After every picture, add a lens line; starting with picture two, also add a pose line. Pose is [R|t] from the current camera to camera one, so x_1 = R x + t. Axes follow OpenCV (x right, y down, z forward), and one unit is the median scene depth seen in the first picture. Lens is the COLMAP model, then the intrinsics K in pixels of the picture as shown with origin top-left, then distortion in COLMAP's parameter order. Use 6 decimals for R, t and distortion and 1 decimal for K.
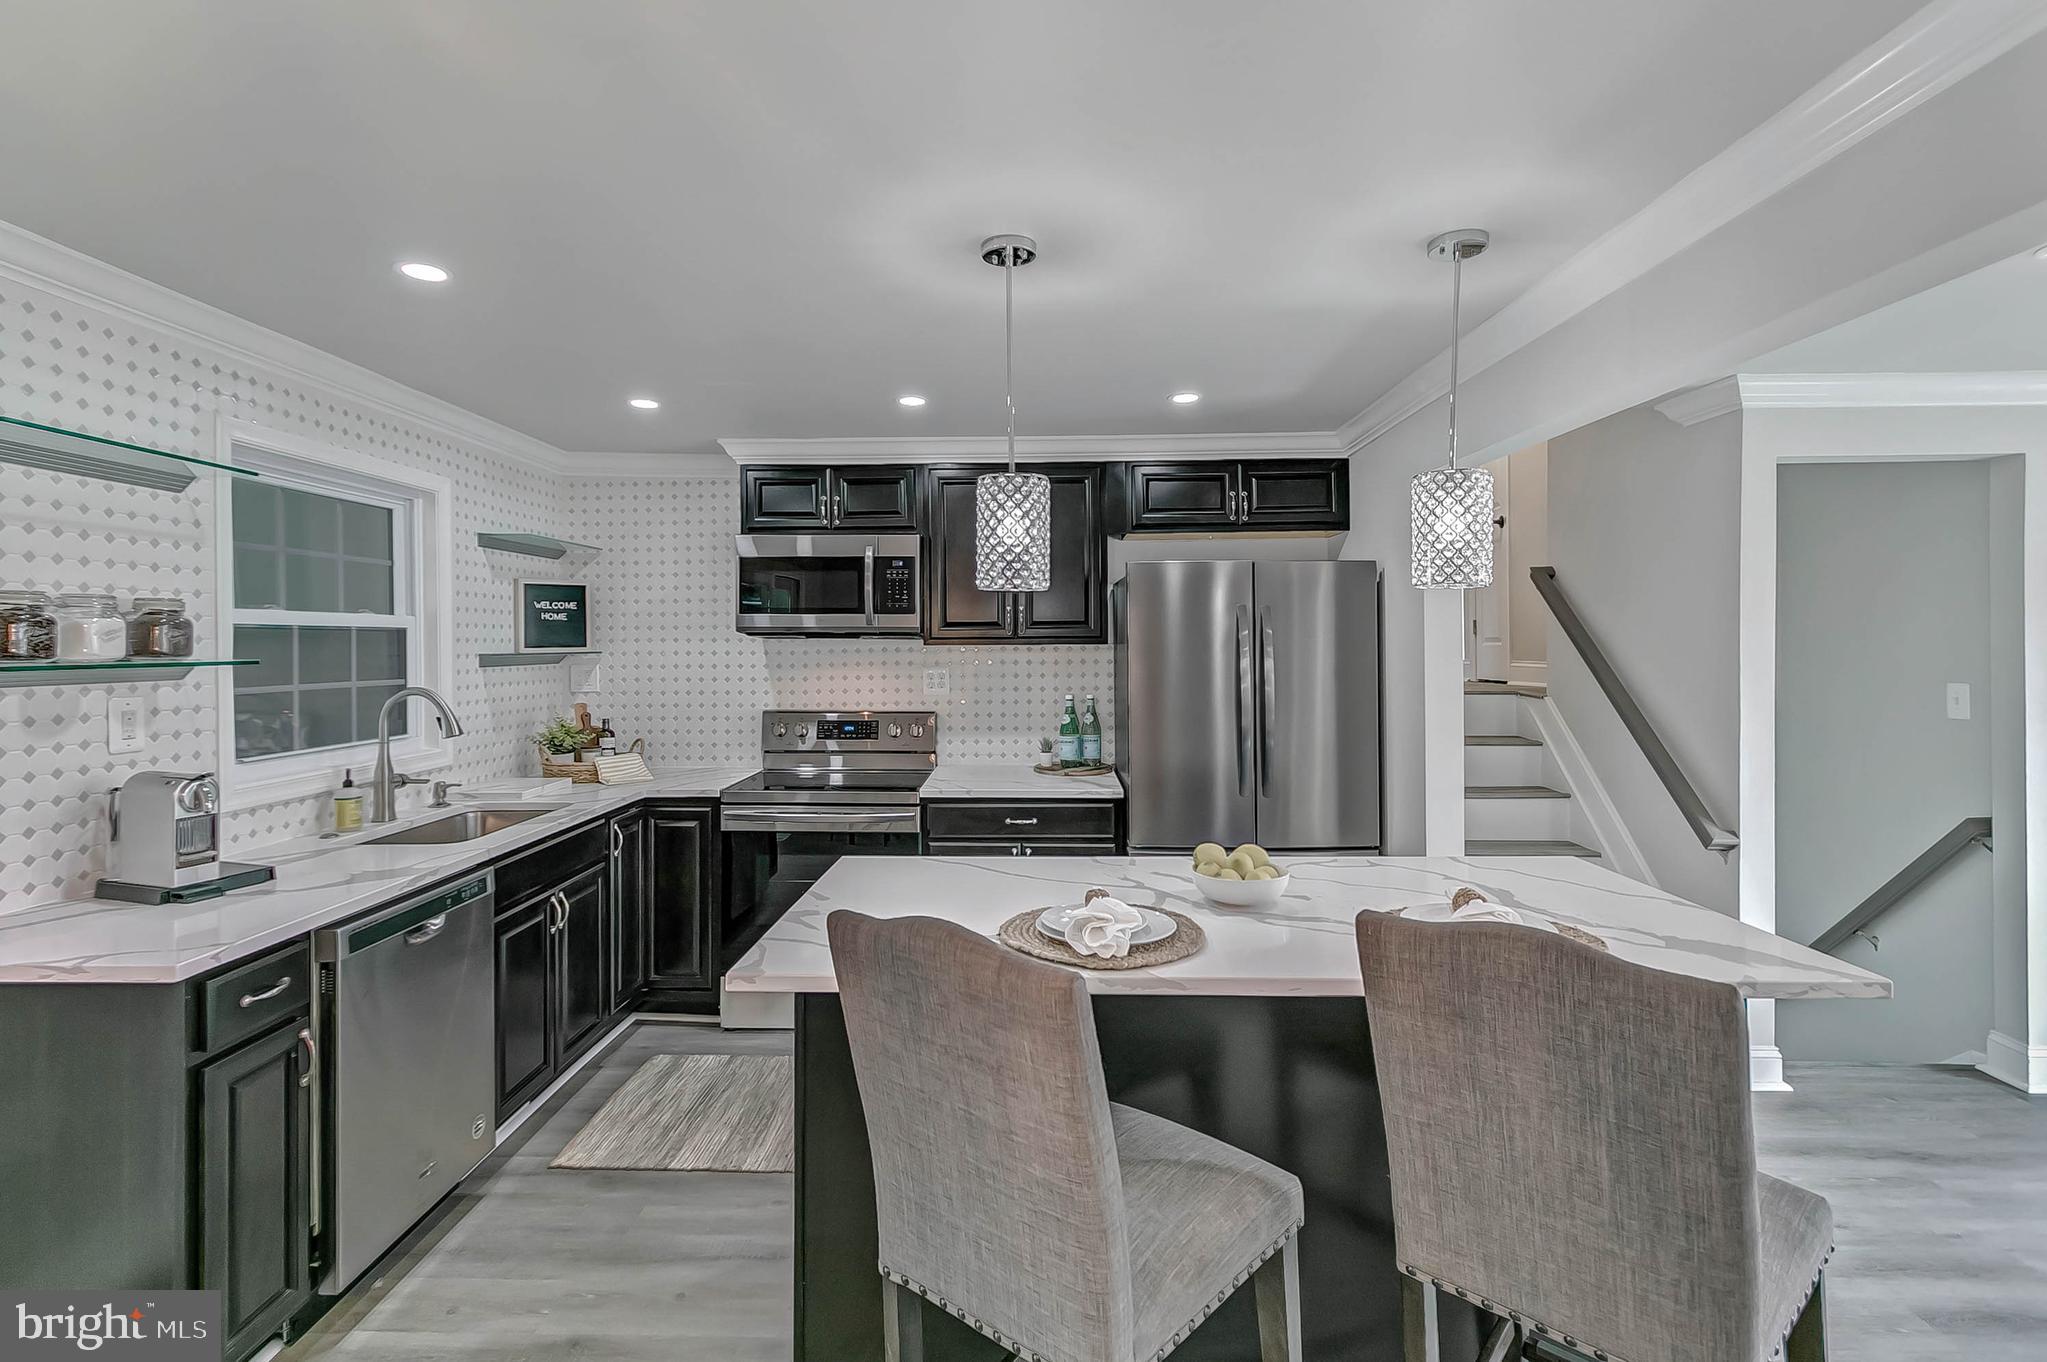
lens RADIAL K [[962.0, 0, 1002.9], [0, 962.0, 638.4], [0, 0, 1]] dist [0.002883, -0.000148]
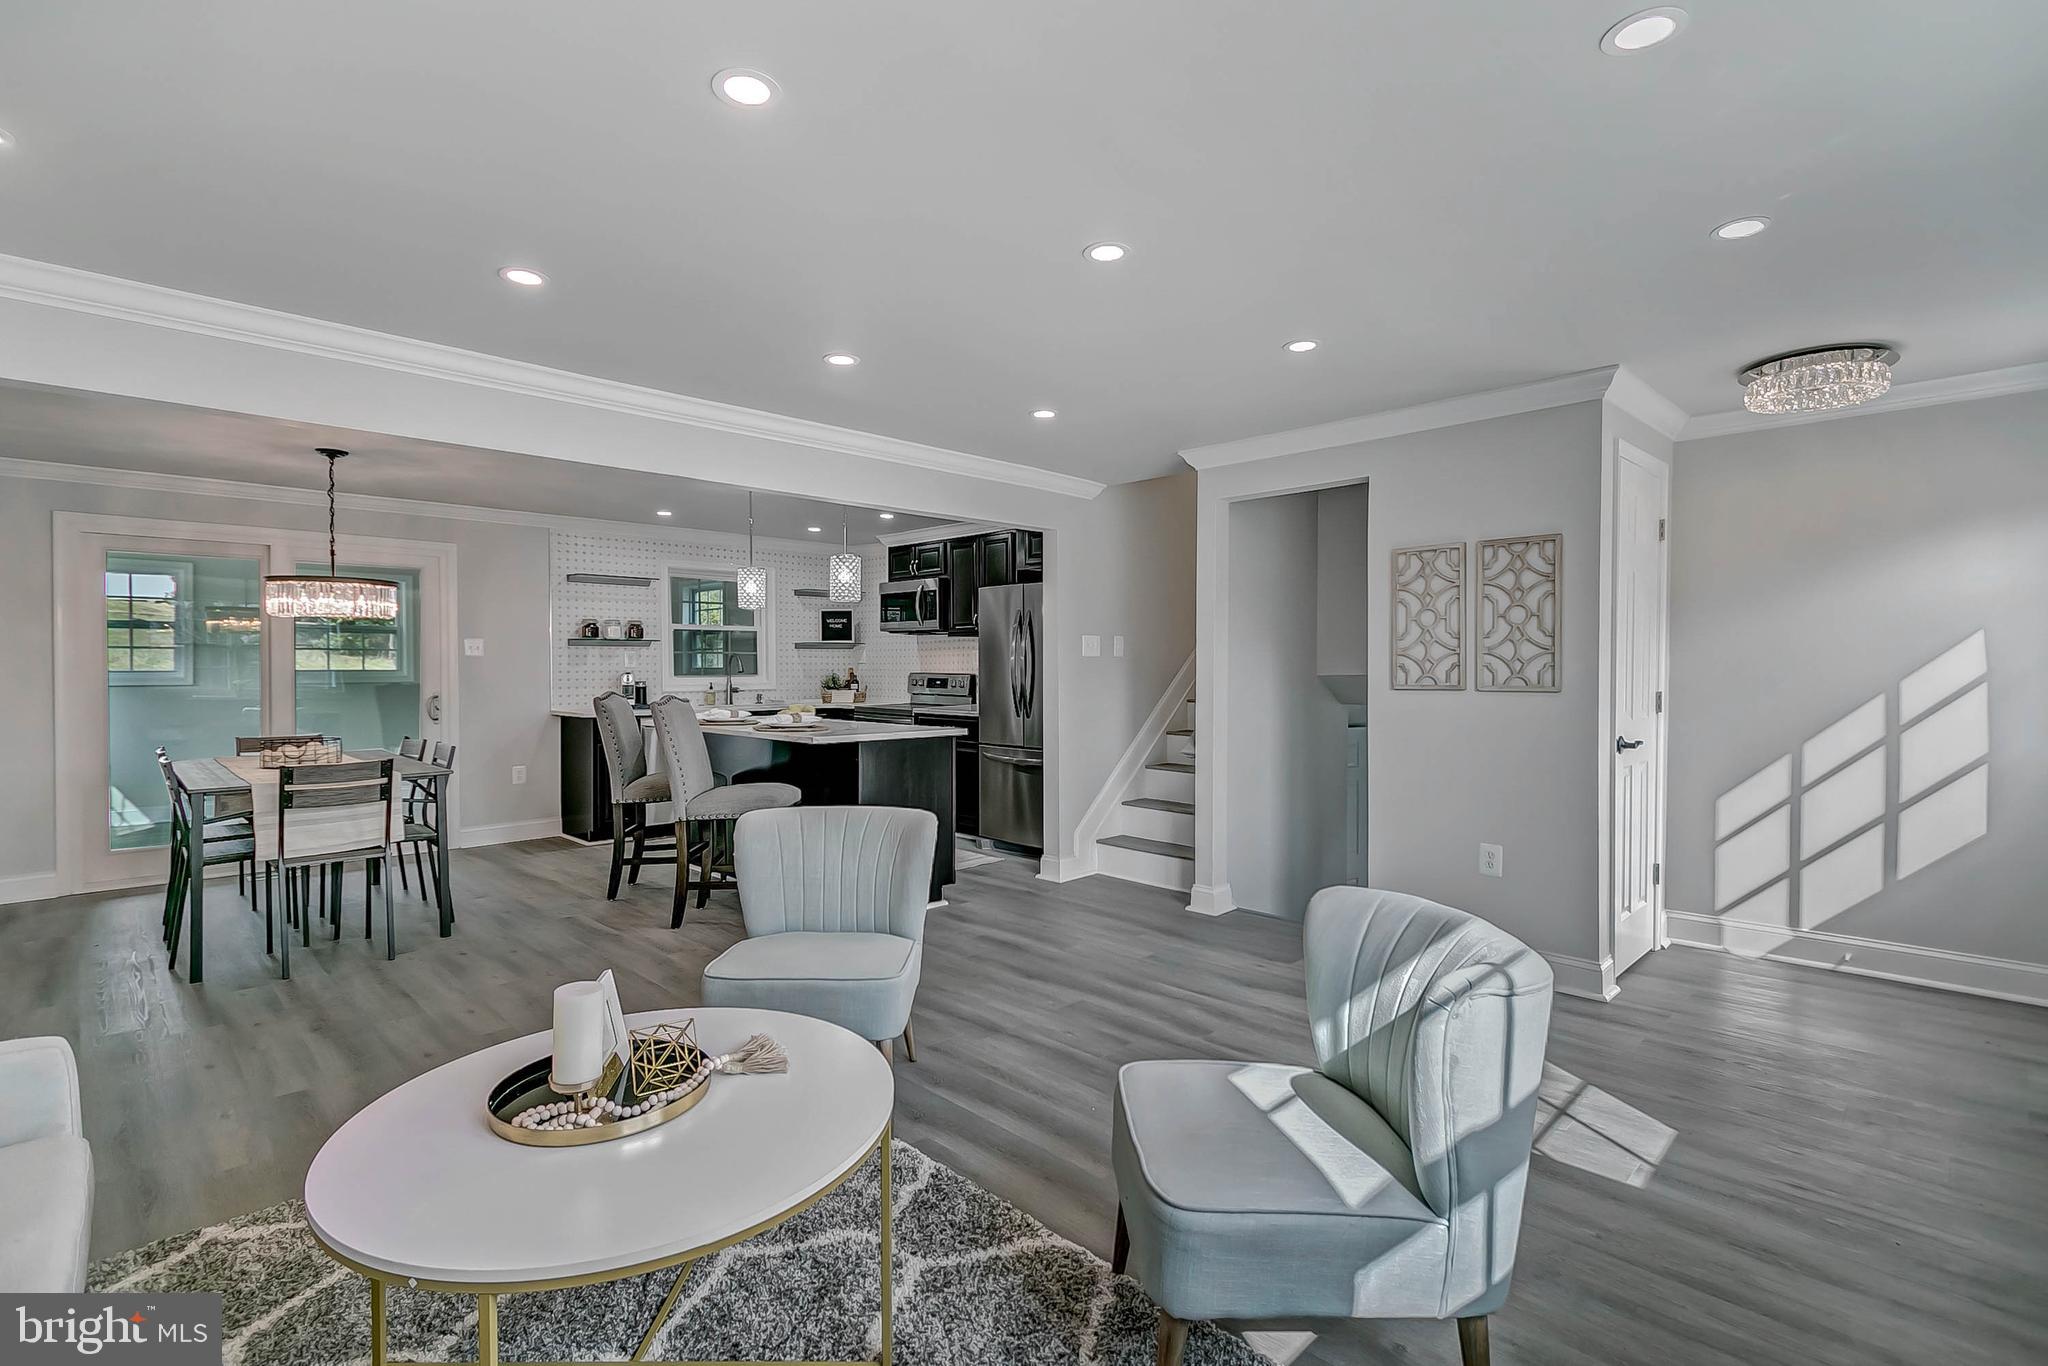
lens RADIAL K [[940.3, 0, 1024.0], [0, 940.3, 683.0], [0, 0, 1]] dist [0.001370, 0.000429]
pose [[0.726089, 0.018600, -0.687349, 1.324401], [0.000654, 0.999615, 0.027741, 0.047868], [0.687600, -0.020592, 0.725797, -0.234384]]
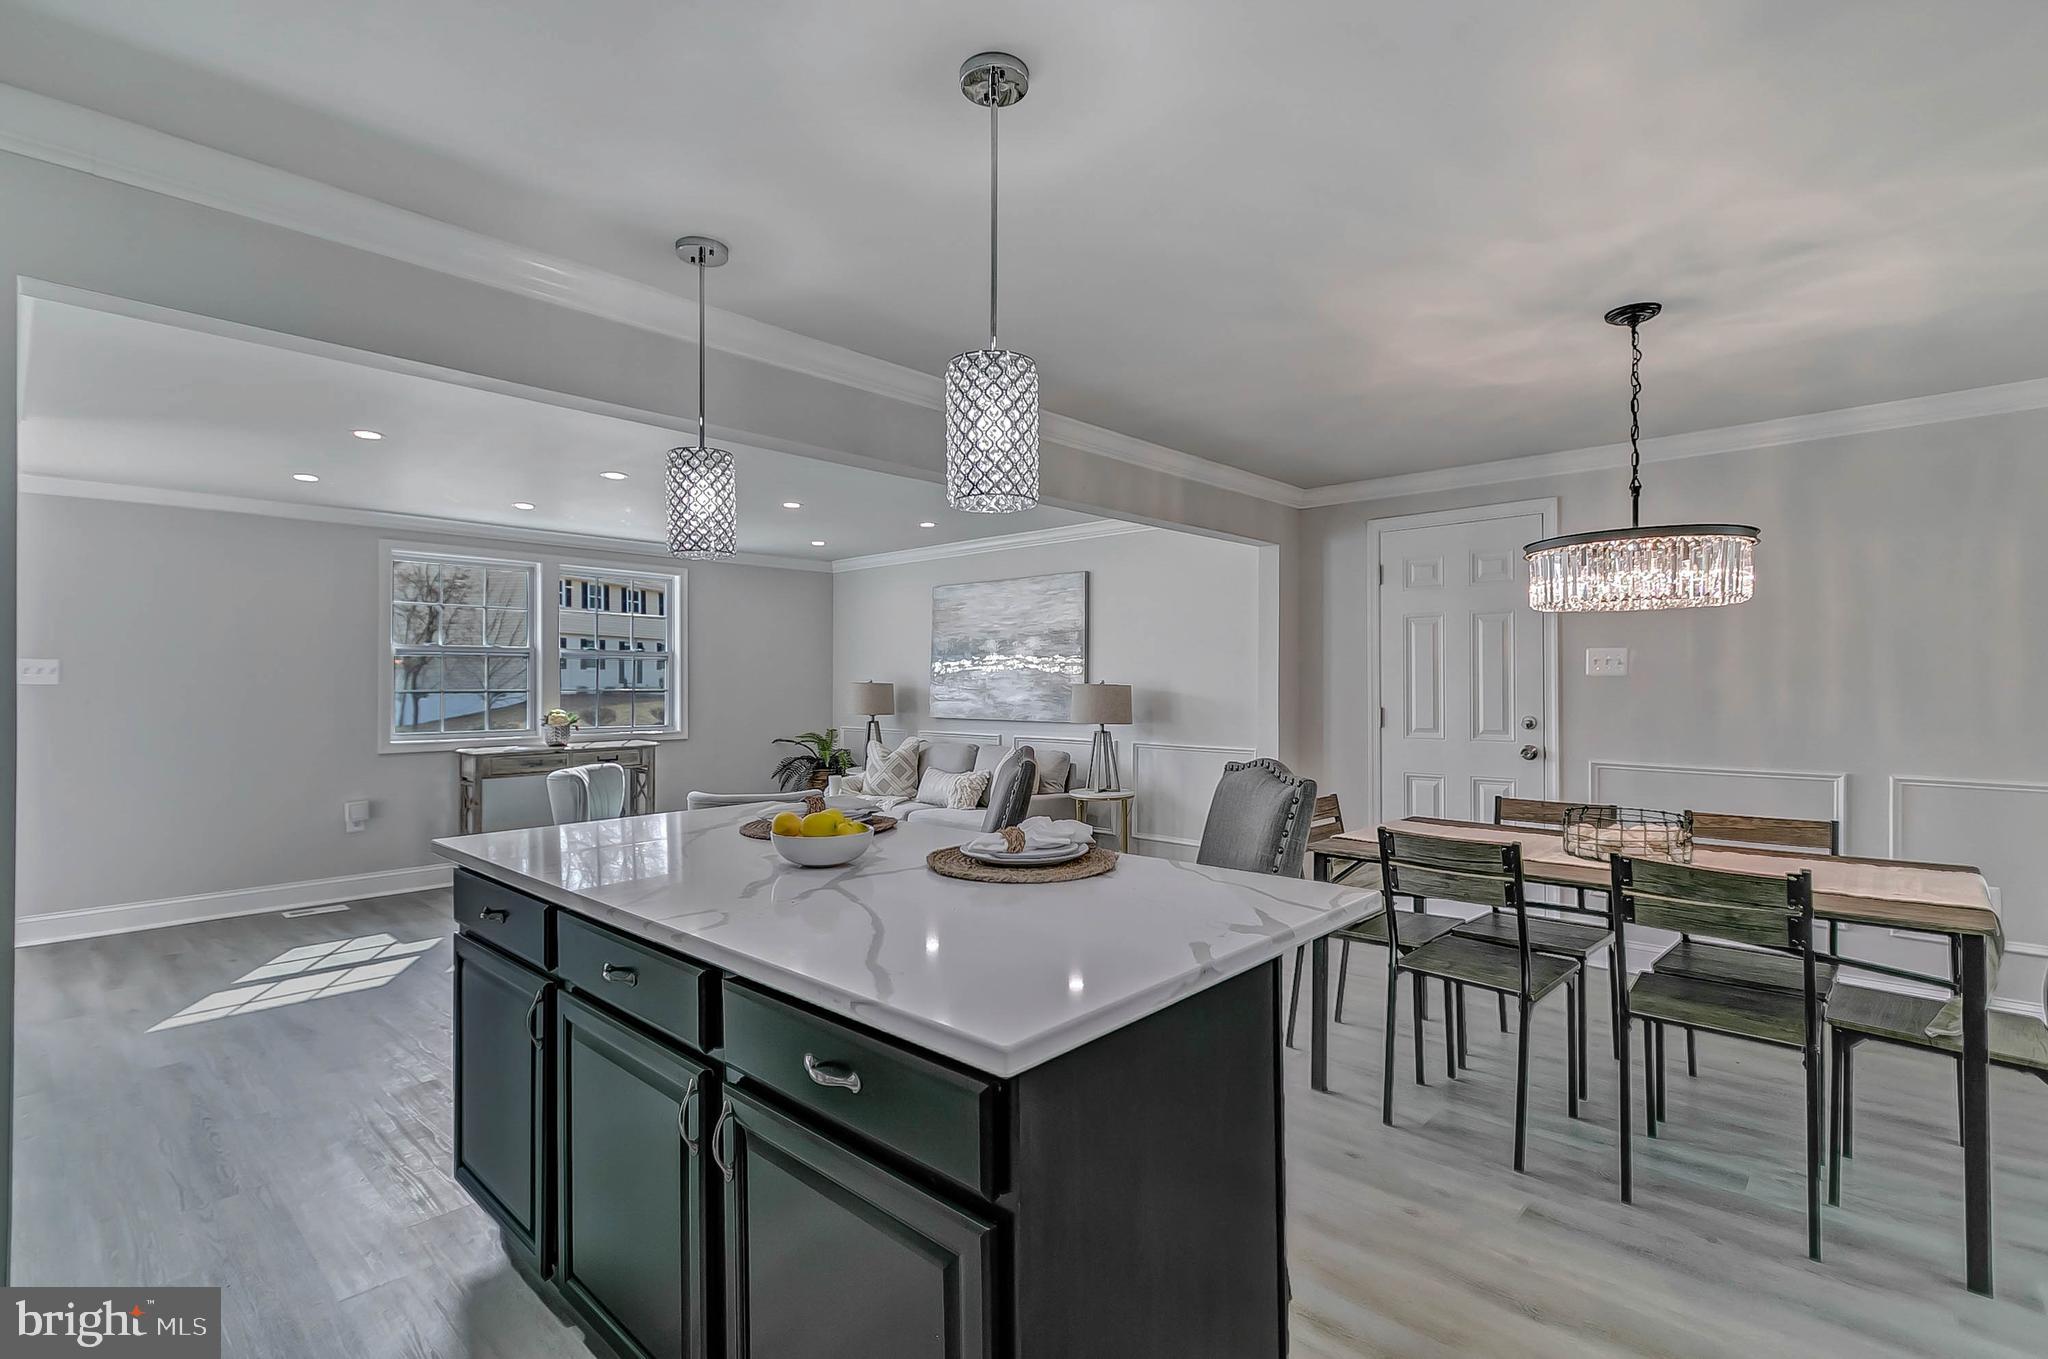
lens RADIAL K [[940.3, 0, 1024.0], [0, 940.3, 679.5], [0, 0, 1]] dist [0.001370, 0.000429]
pose [[-0.754446, 0.012702, 0.656239, -0.265482], [0.005711, 0.999902, -0.012789, 0.056231], [-0.656337, -0.005901, -0.754445, 0.833739]]
